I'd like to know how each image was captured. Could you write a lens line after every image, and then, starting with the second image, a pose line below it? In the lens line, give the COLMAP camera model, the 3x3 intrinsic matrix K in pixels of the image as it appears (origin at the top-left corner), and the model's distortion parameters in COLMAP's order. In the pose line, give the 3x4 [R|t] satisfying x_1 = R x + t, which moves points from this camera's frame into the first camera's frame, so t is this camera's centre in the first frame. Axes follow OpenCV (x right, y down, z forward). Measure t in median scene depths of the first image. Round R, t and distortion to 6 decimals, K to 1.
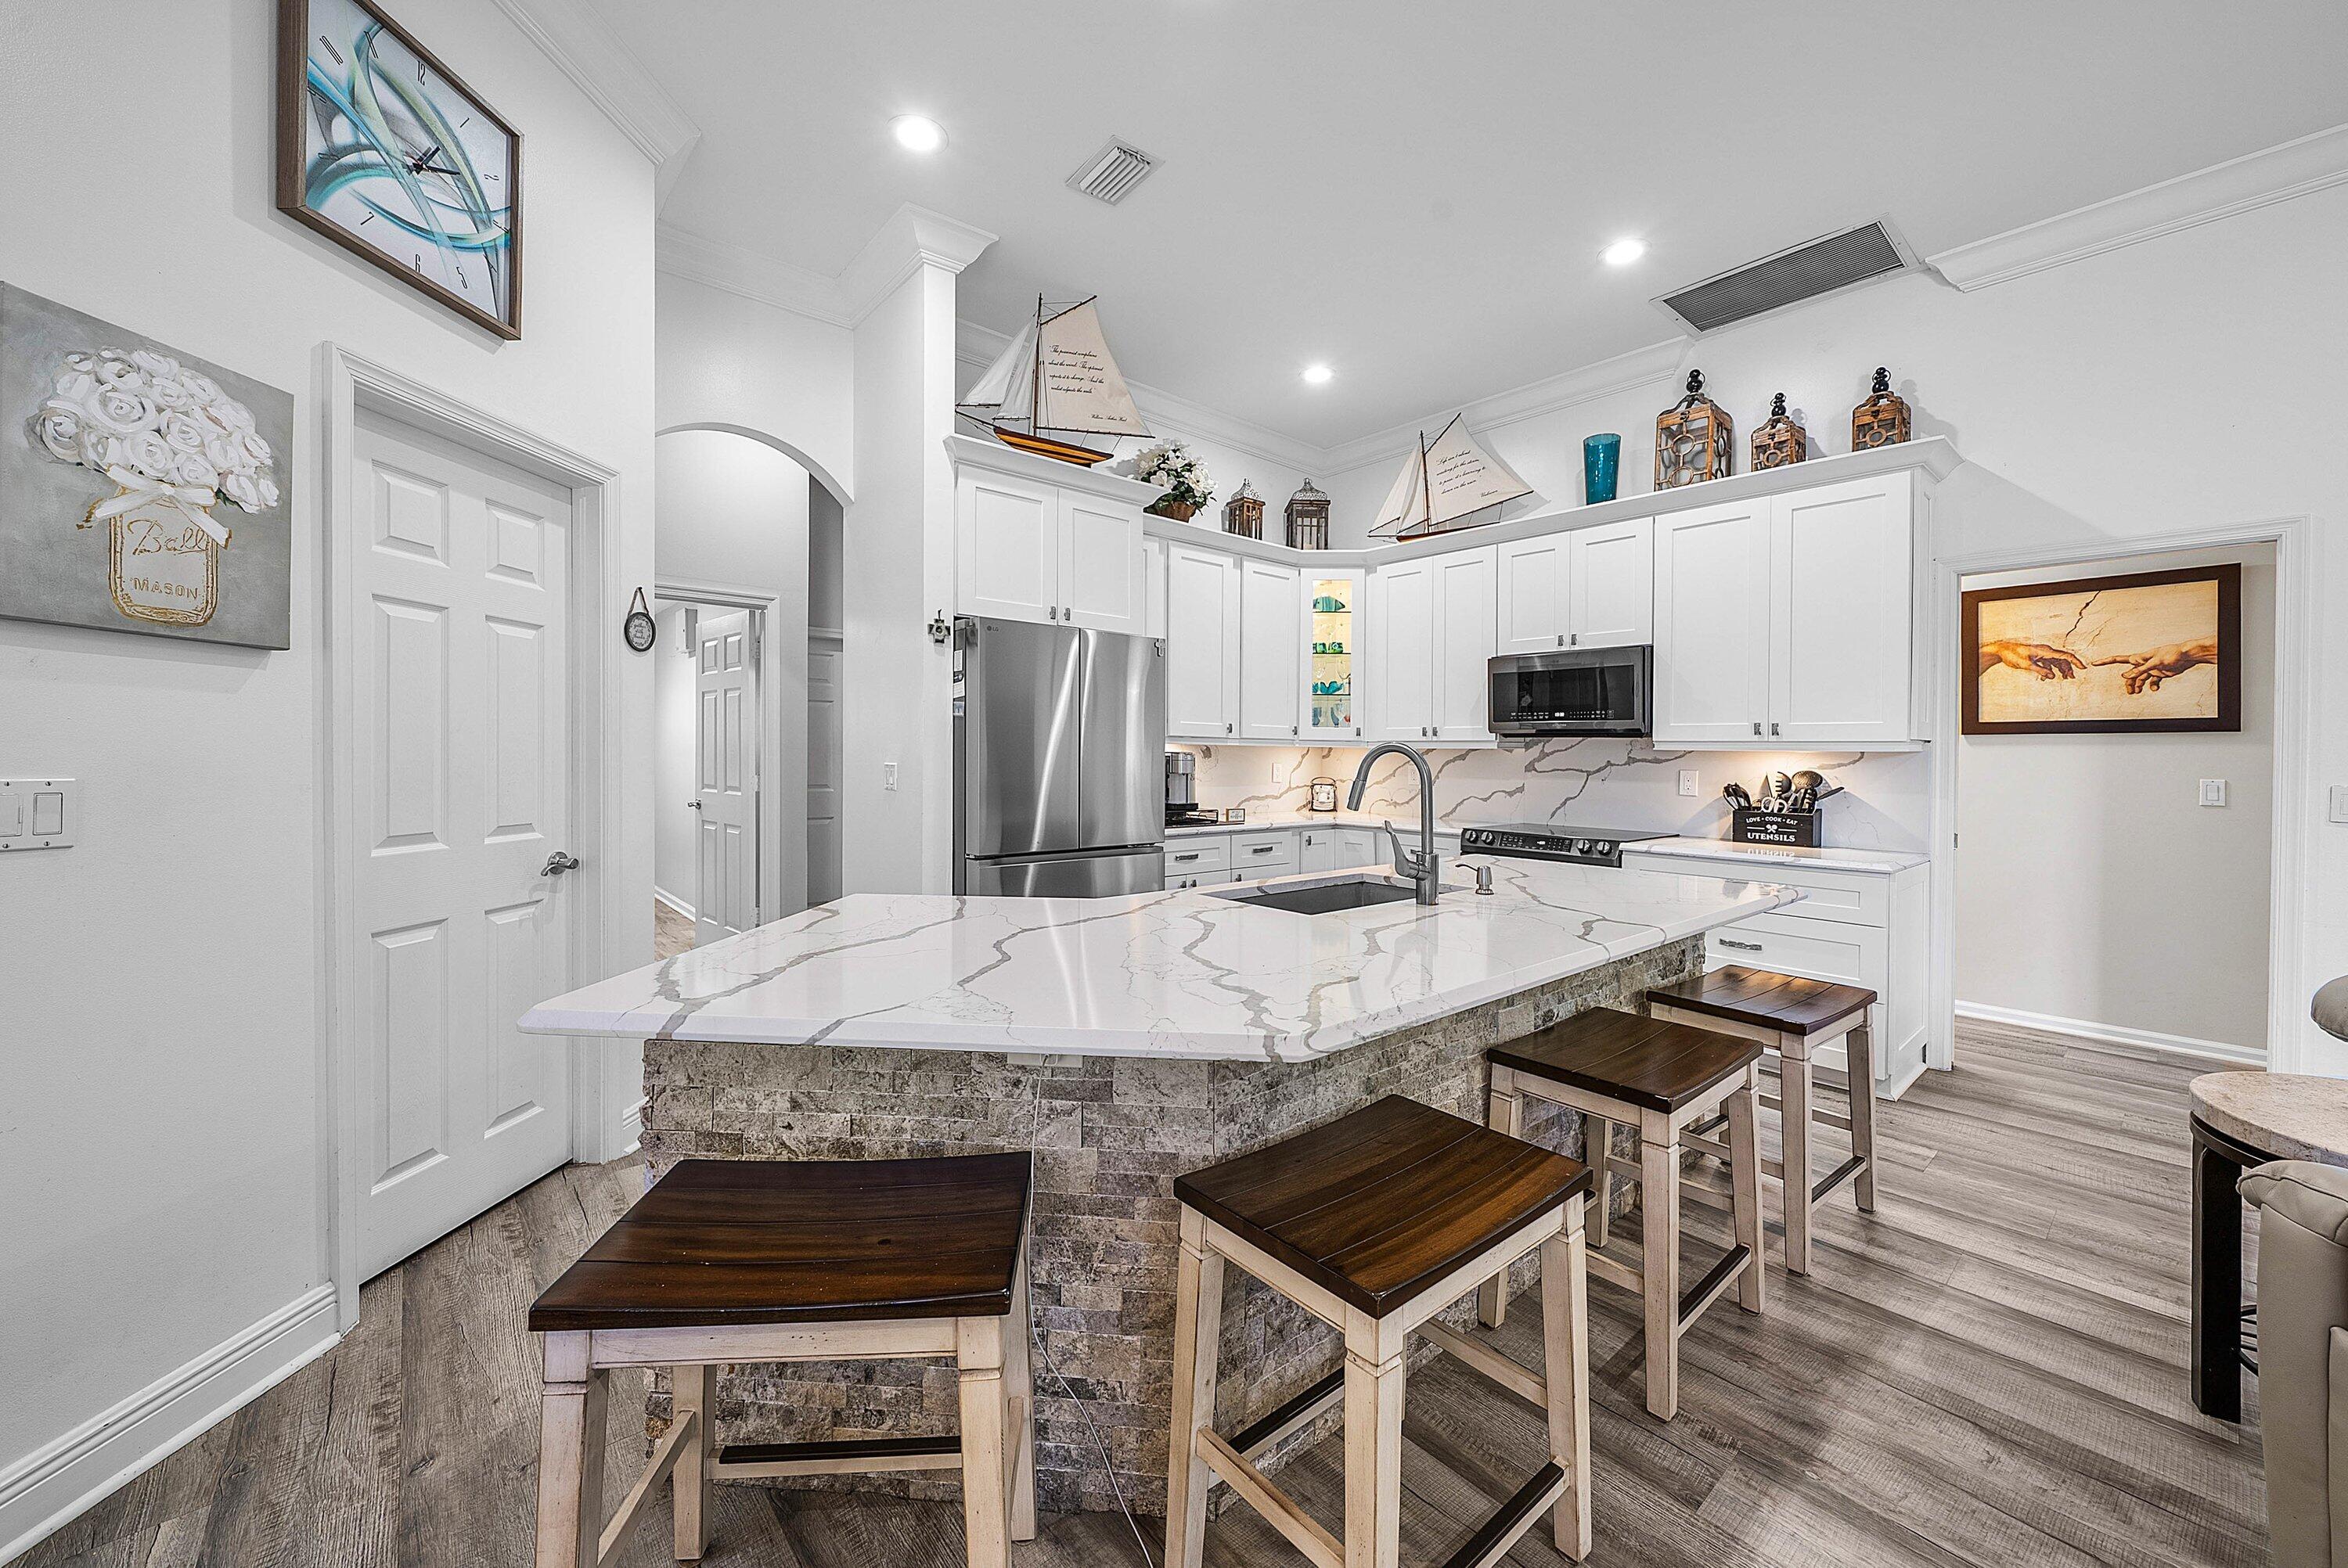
lens RADIAL K [[880.0, 0, 1186.1], [0, 880.0, 750.4], [0, 0, 1]] dist [0.000449, -0.000299]
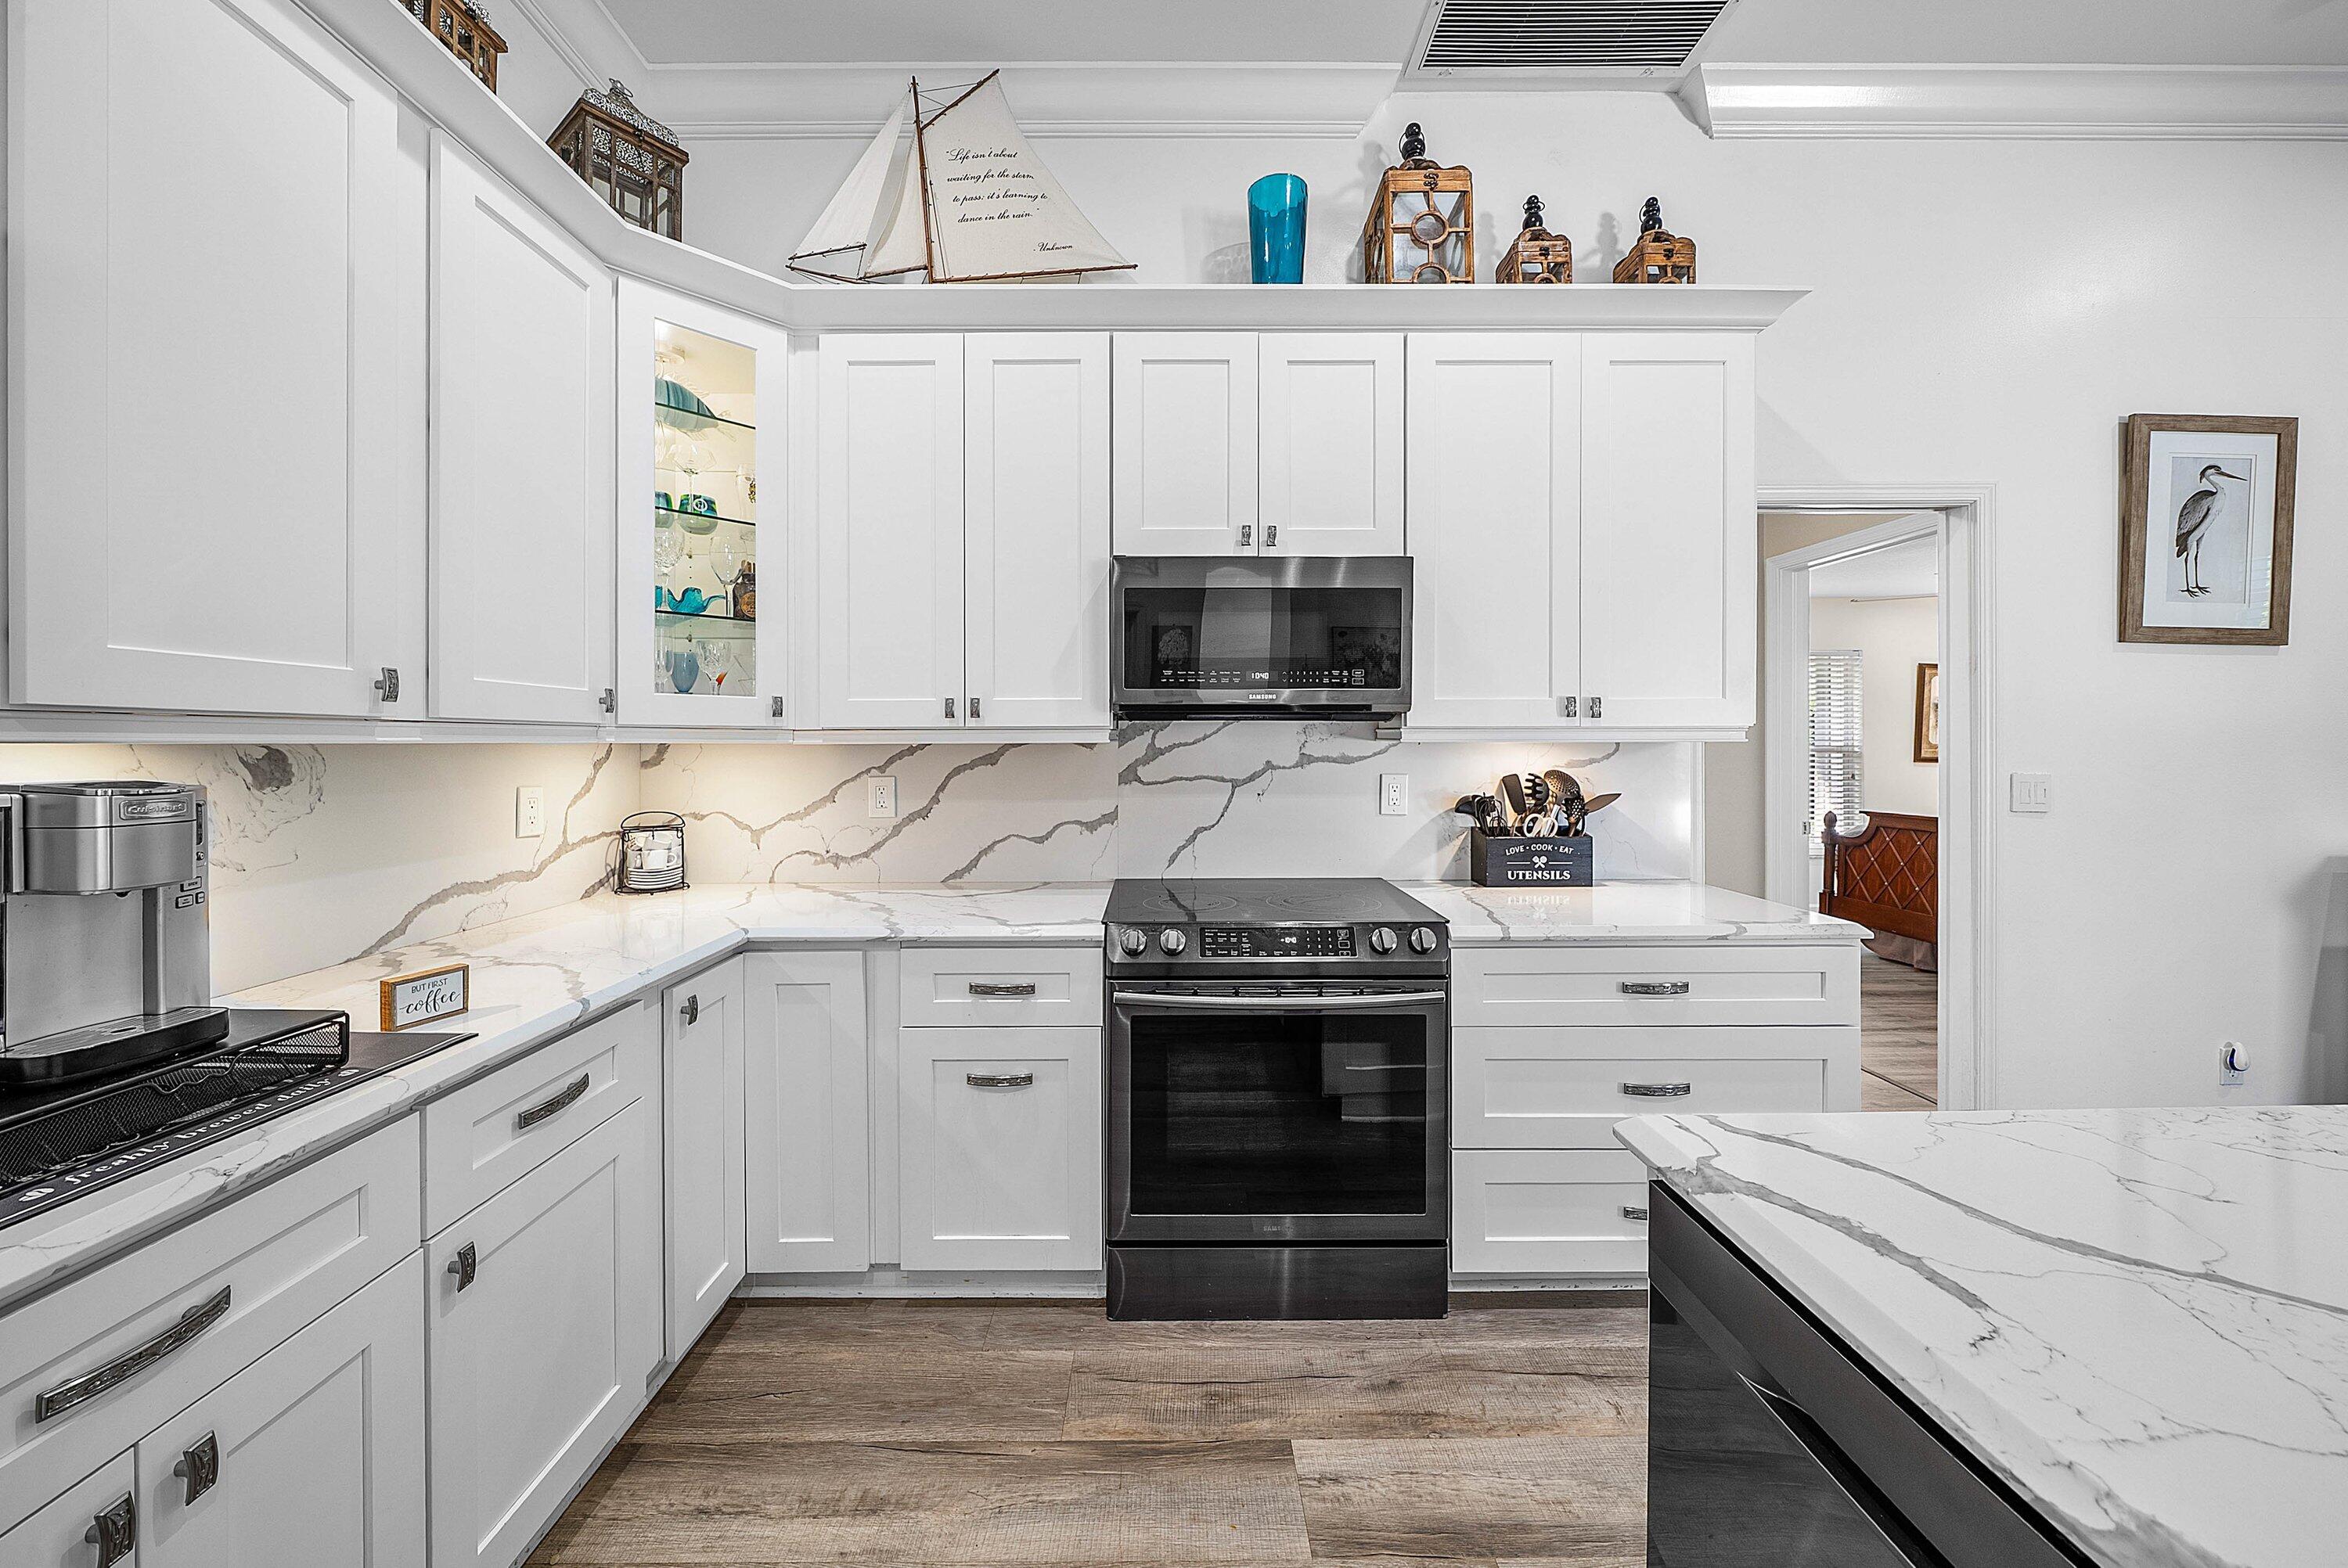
lens RADIAL K [[854.0, 0, 1138.9], [0, 854.0, 718.9], [0, 0, 1]] dist [0.001520, -0.000803]
pose [[0.655416, 0.001012, 0.755267, -0.001978], [0.009782, 0.999904, -0.009828, -0.012942], [-0.755205, 0.013829, 0.655343, 0.812047]]
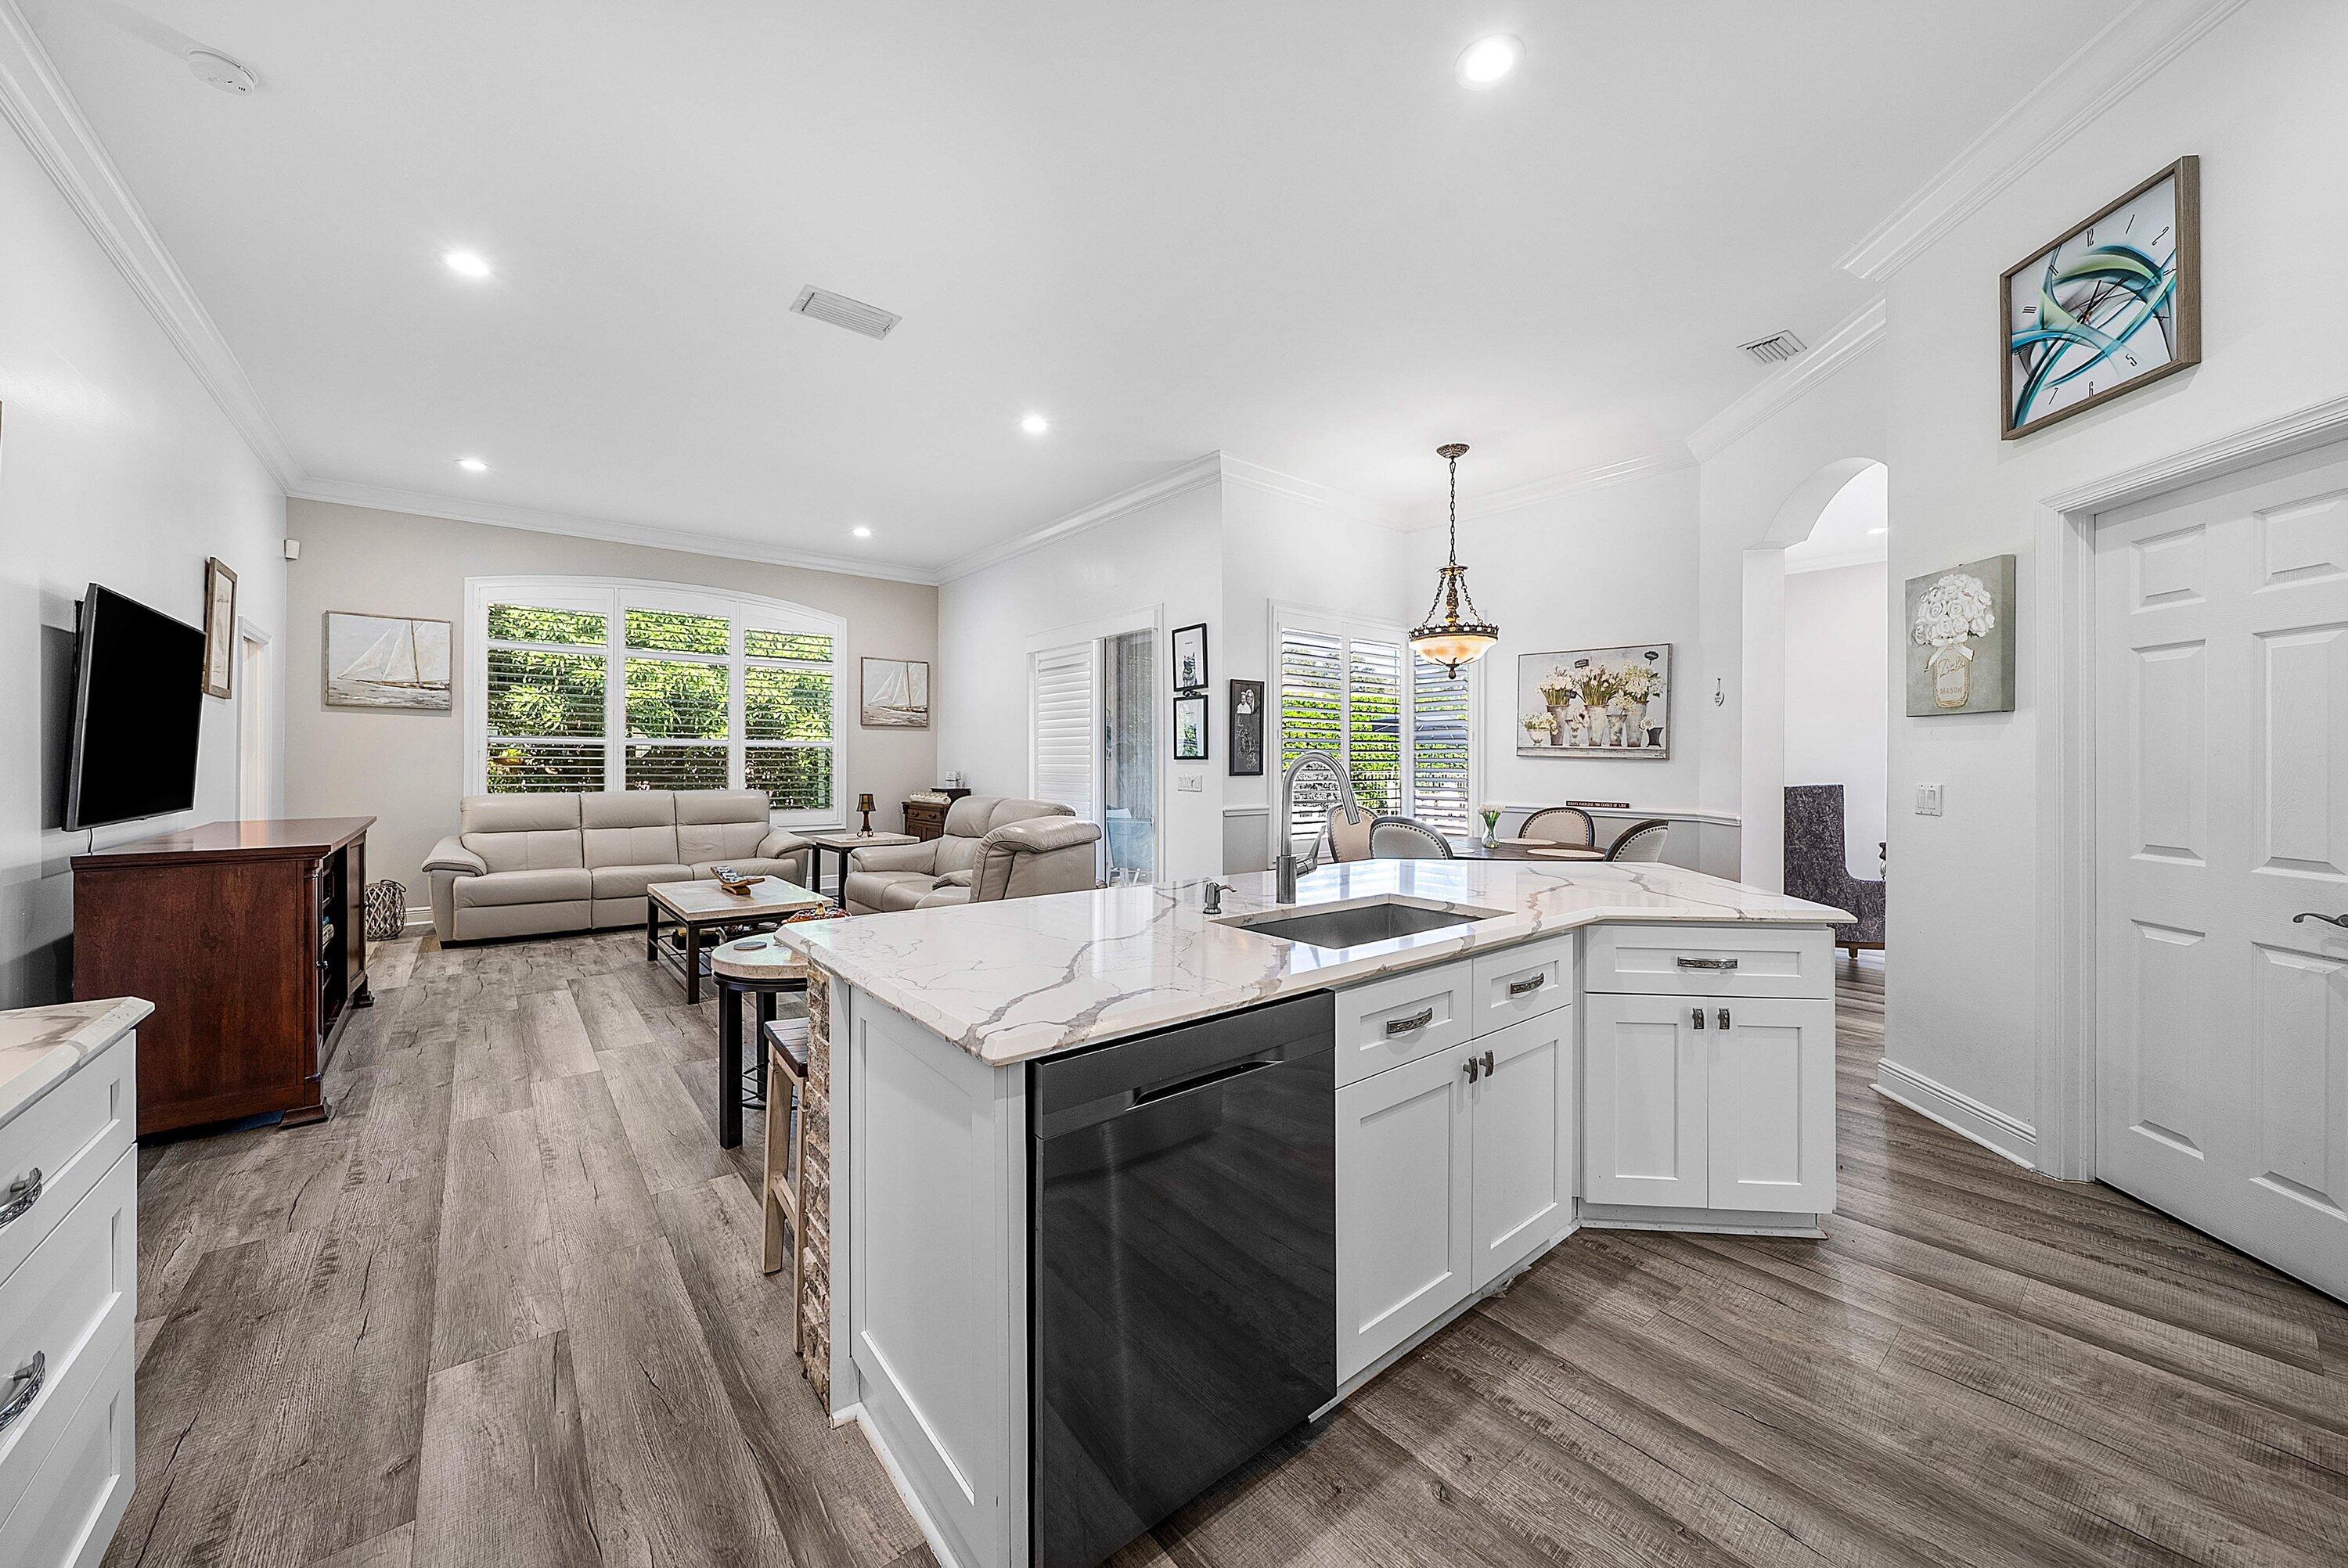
lens RADIAL K [[854.0, 0, 1202.7], [0, 854.0, 749.7], [0, 0, 1]] dist [0.001520, -0.000803]
pose [[-0.999744, -0.016985, 0.014975, 0.200991], [-0.017257, 0.999684, -0.018254, 0.005679], [-0.014660, -0.018507, -0.999721, 1.191043]]
